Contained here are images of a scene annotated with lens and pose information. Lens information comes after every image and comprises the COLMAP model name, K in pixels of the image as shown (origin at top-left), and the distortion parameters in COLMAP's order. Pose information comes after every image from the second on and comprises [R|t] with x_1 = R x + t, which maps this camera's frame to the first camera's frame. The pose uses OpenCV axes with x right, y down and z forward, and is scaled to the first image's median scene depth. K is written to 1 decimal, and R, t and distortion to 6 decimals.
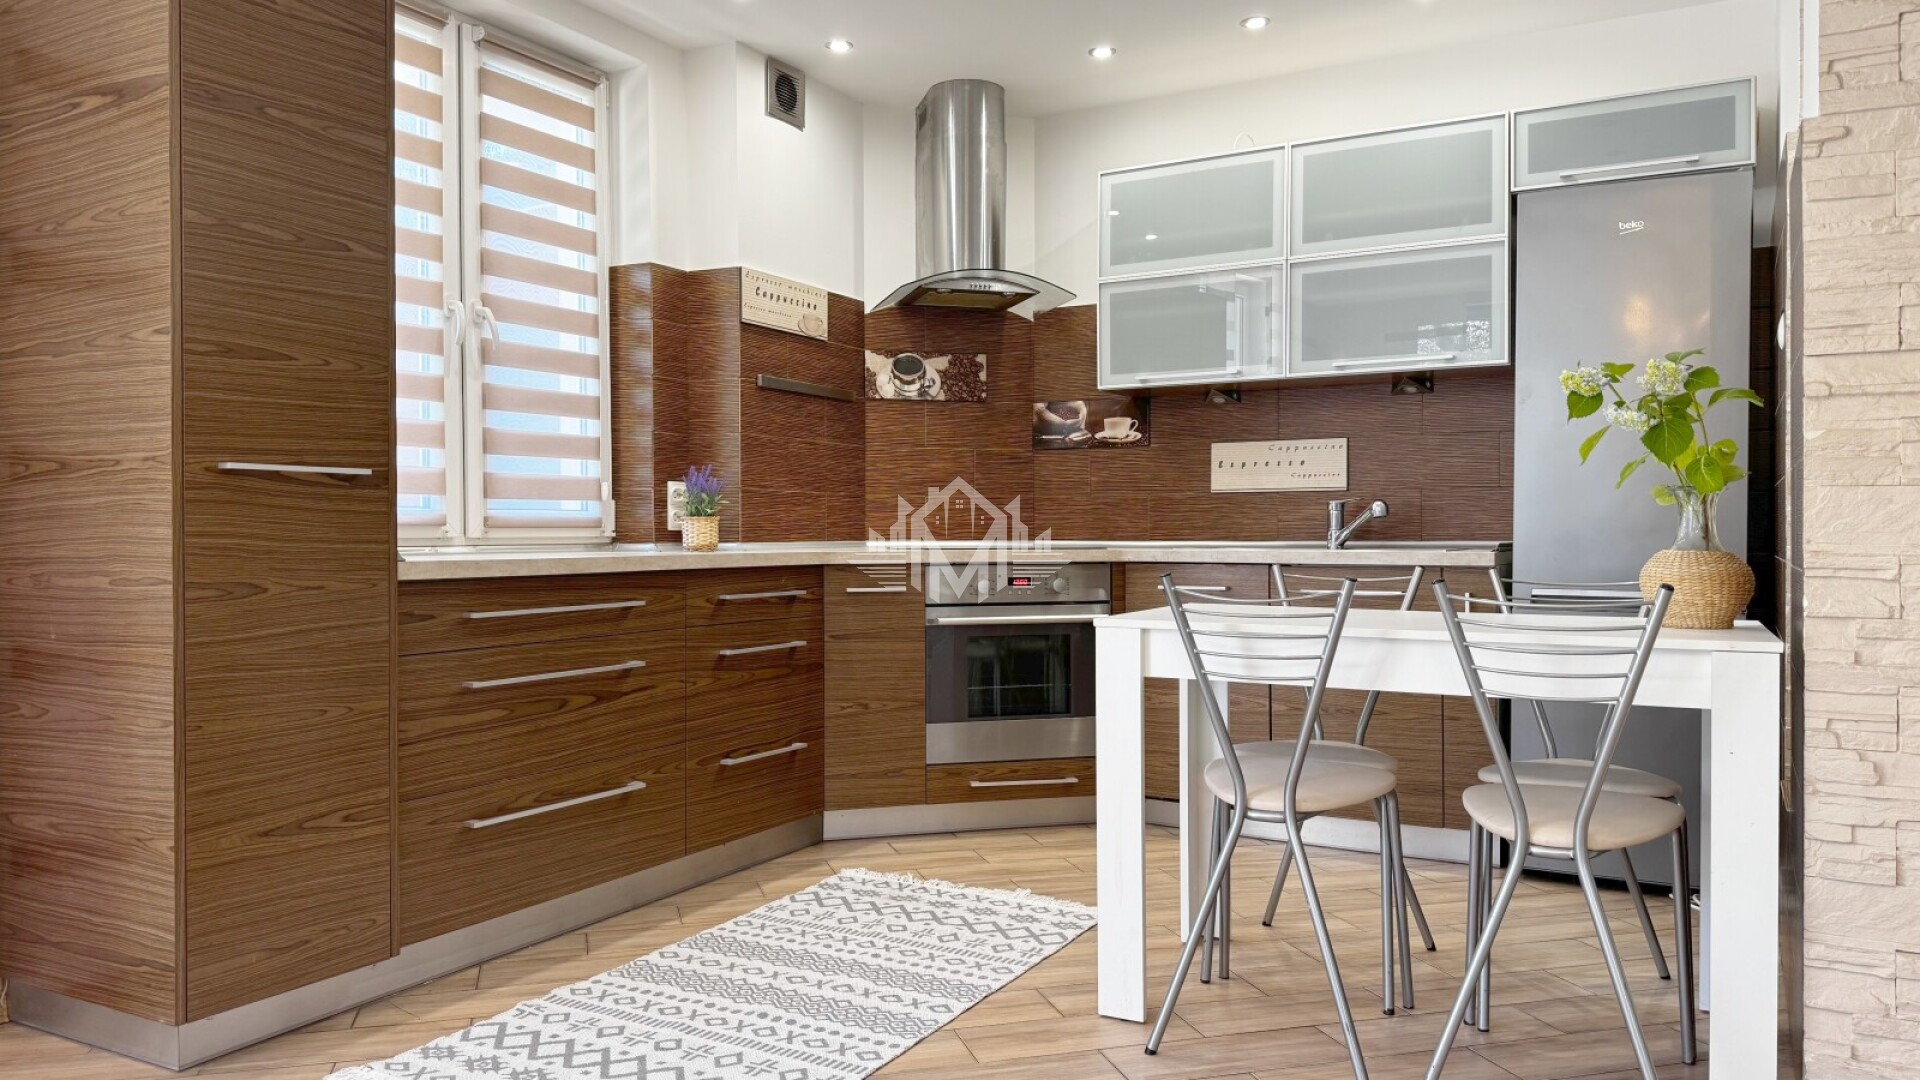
lens RADIAL K [[1322.9, 0, 956.6], [0, 1322.9, 552.6], [0, 0, 1]] dist [0.032512, -0.003076]
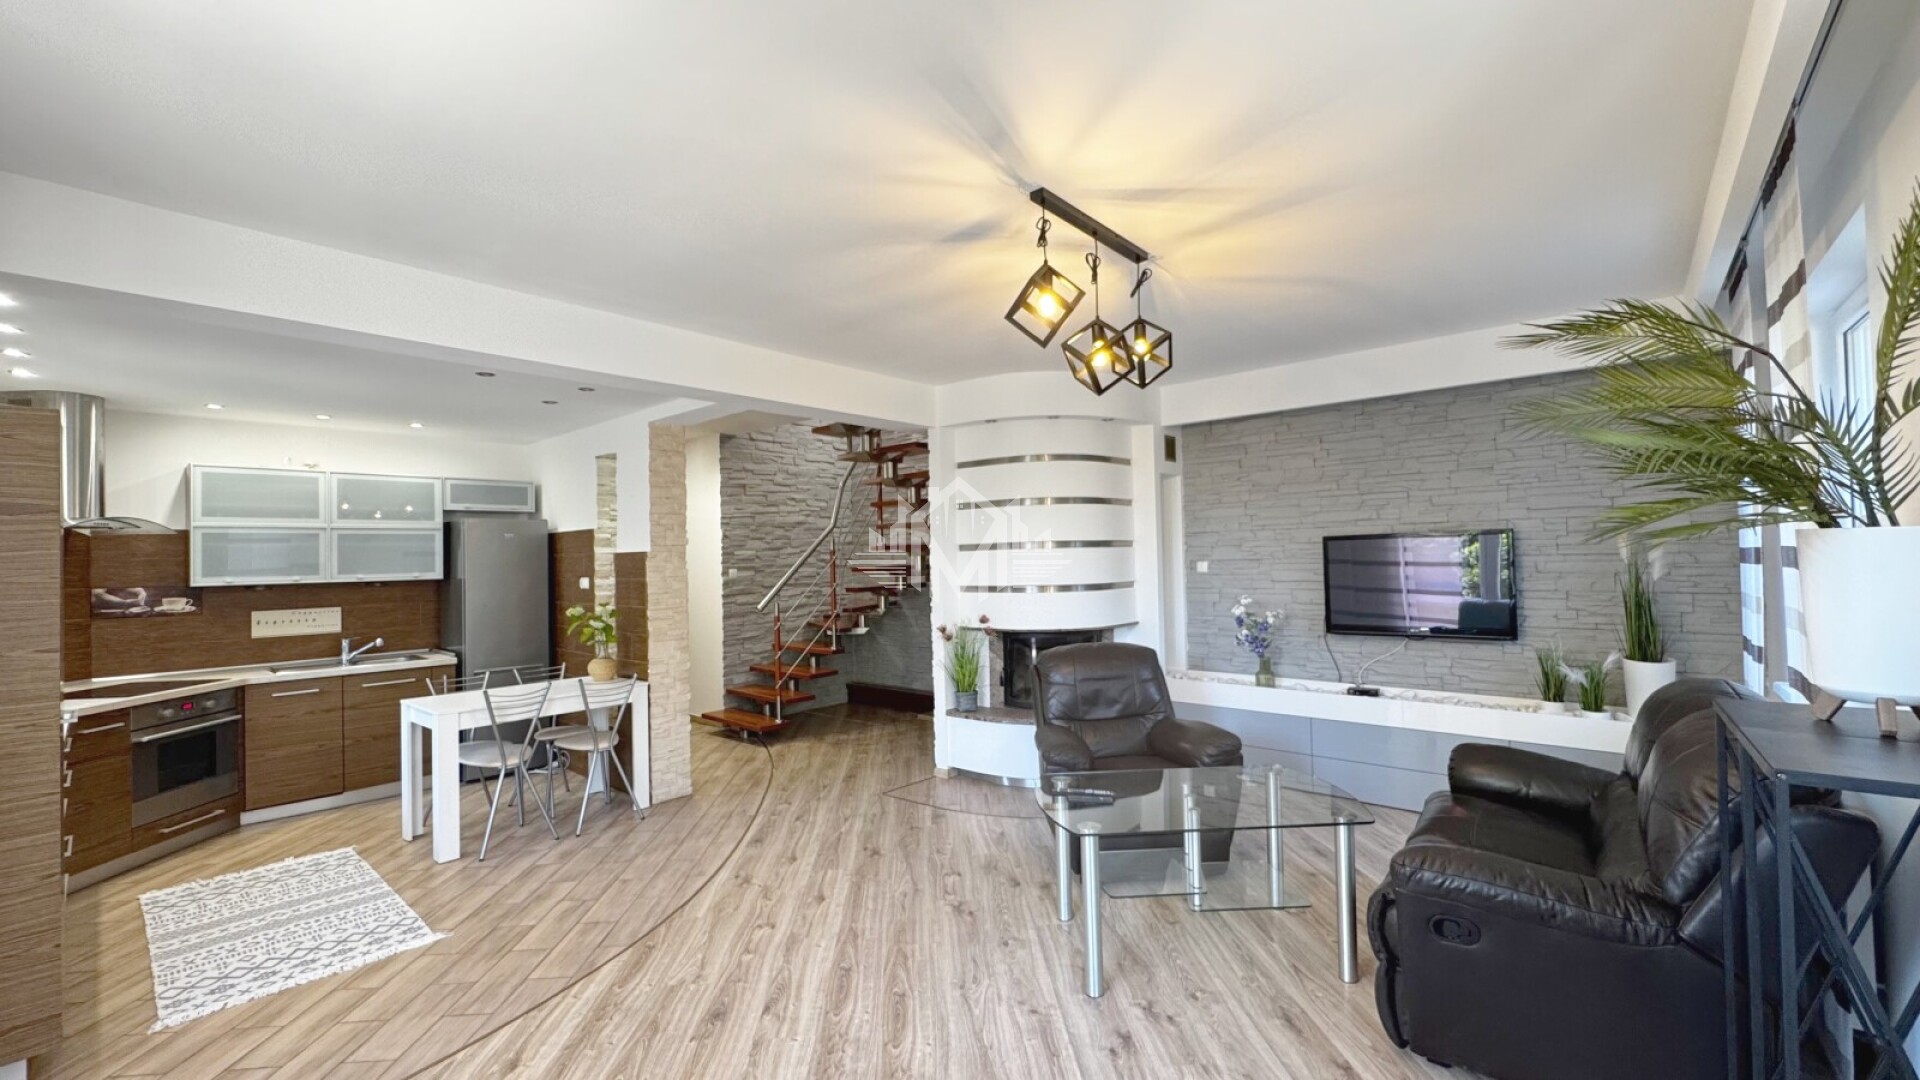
lens RADIAL K [[774.0, 0, 955.0], [0, 774.0, 541.6], [0, 0, 1]] dist [-0.004407, -0.000538]
pose [[0.214422, 0.016938, 0.976594, -0.723044], [0.037368, 0.998975, -0.025531, -0.129434], [-0.976026, 0.041967, 0.213570, -0.212054]]
